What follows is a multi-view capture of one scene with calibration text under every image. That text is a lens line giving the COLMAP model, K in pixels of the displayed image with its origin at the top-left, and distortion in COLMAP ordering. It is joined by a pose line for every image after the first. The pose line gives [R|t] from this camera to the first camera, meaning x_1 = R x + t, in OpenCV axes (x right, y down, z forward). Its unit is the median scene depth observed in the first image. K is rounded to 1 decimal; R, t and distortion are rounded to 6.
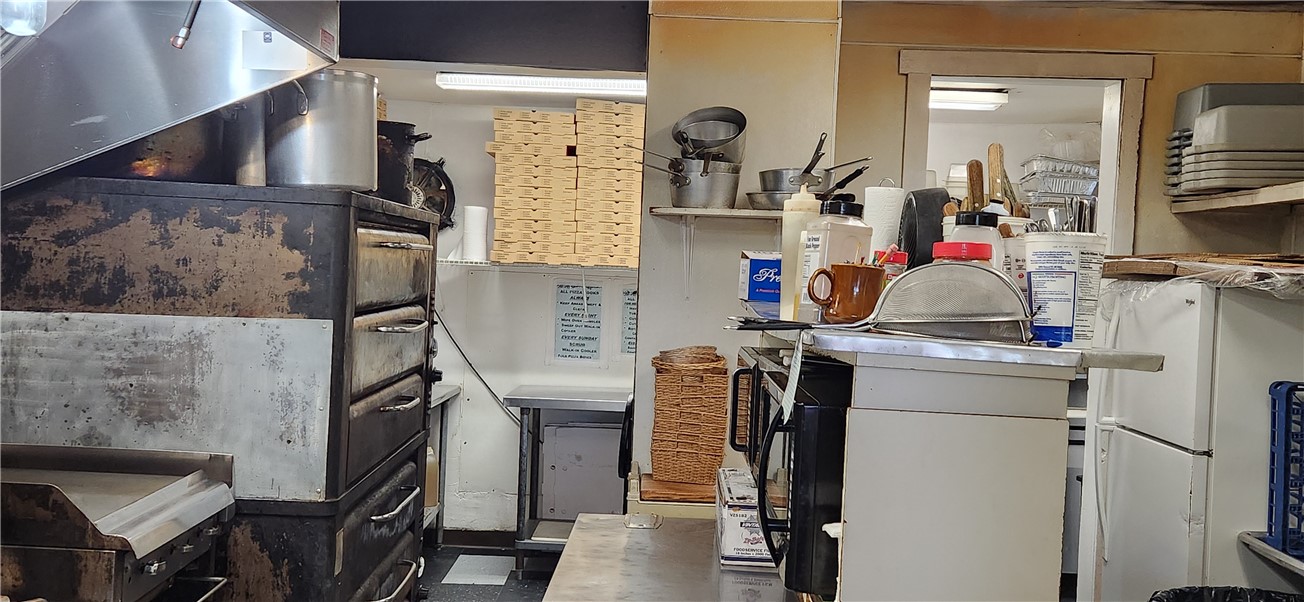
lens RADIAL K [[869.2, 0, 656.3], [0, 869.2, 299.0], [0, 0, 1]] dist [0.067822, -0.045839]
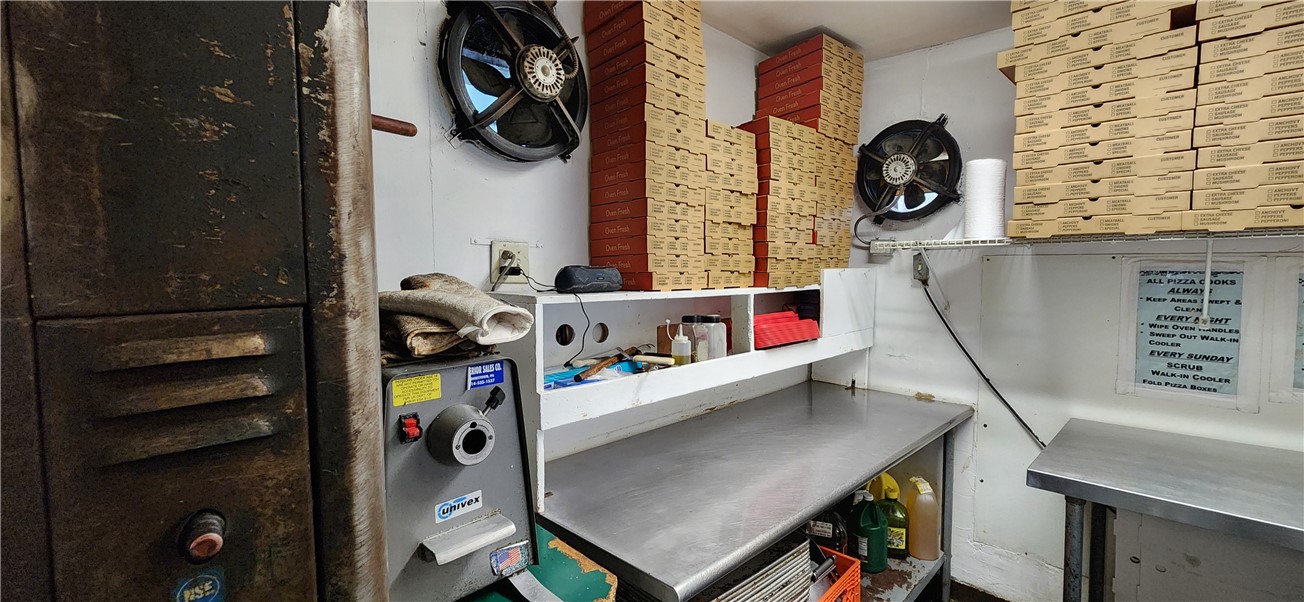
lens RADIAL K [[533.8, 0, 651.7], [0, 533.8, 294.9], [0, 0, 1]] dist [-0.001254, -0.000089]
pose [[0.672993, -0.003013, -0.739643, -0.067596], [0.010127, 0.999936, 0.005141, -0.004367], [0.739580, -0.010950, 0.672980, 0.482165]]
